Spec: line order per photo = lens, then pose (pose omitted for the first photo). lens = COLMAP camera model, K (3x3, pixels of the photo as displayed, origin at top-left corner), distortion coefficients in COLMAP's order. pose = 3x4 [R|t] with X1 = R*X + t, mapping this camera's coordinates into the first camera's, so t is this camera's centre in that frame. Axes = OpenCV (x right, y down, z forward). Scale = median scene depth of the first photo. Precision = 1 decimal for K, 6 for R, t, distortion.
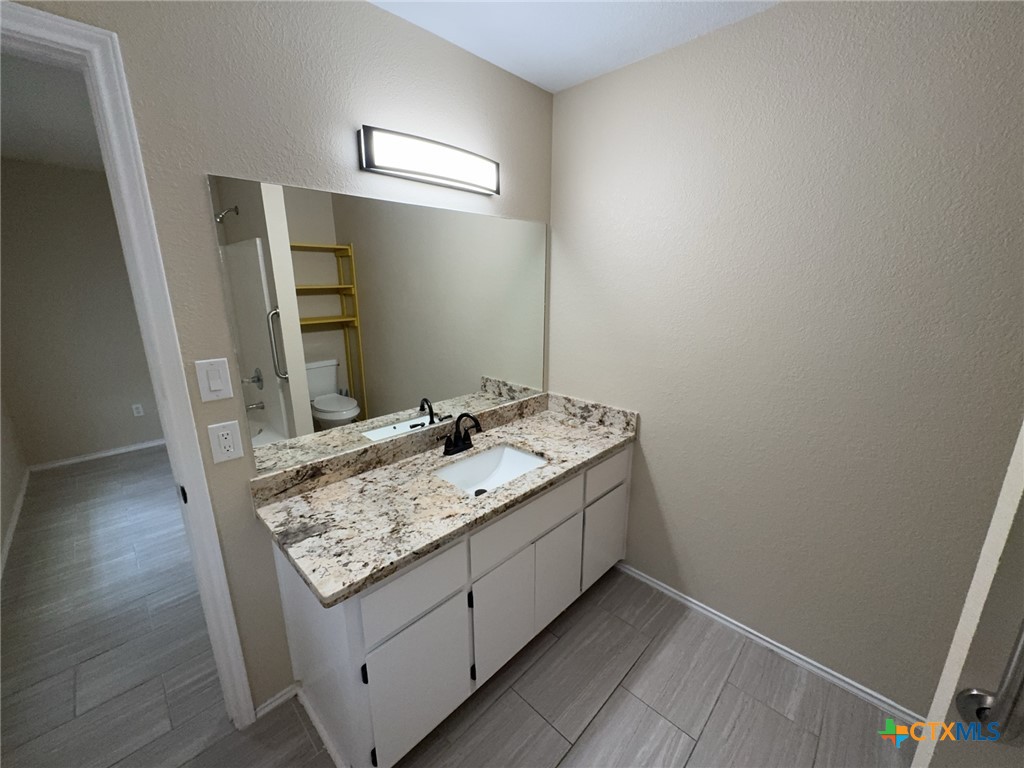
lens RADIAL K [[409.3, 0, 508.2], [0, 409.3, 383.0], [0, 0, 1]] dist [-0.000992, -0.000532]
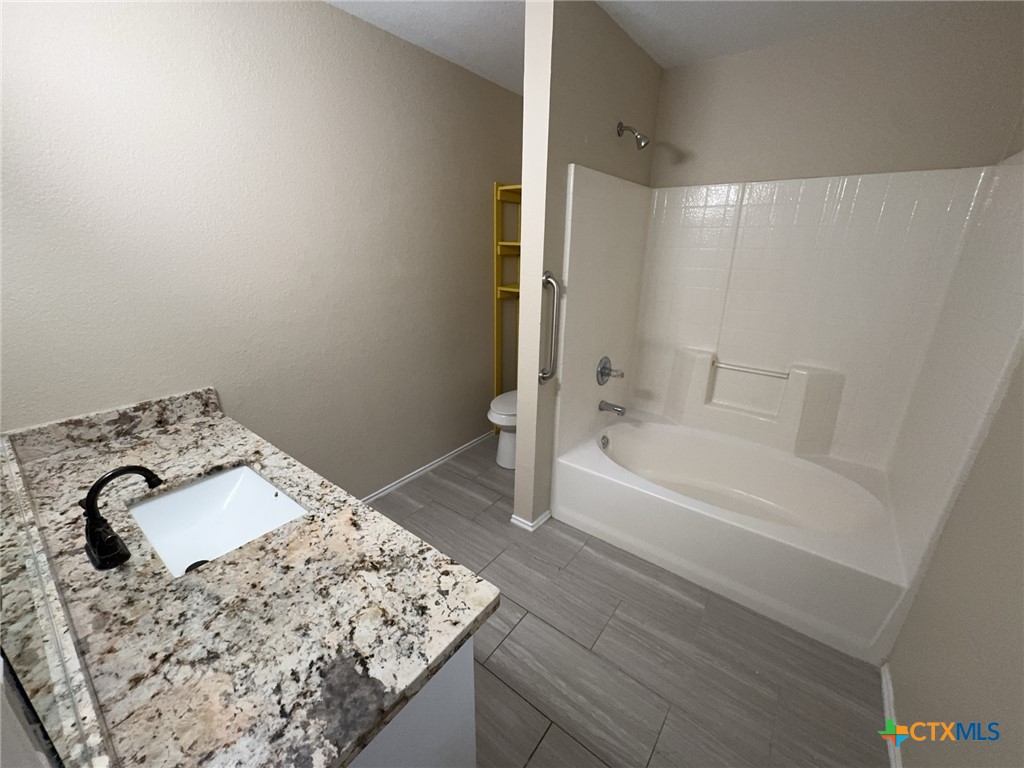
lens RADIAL K [[409.3, 0, 508.2], [0, 409.3, 383.0], [0, 0, 1]] dist [-0.000992, -0.000532]
pose [[-0.119122, -0.319451, 0.940085, -0.587559], [0.229374, 0.912361, 0.339095, -0.086759], [-0.966021, 0.256025, -0.035409, 0.472505]]
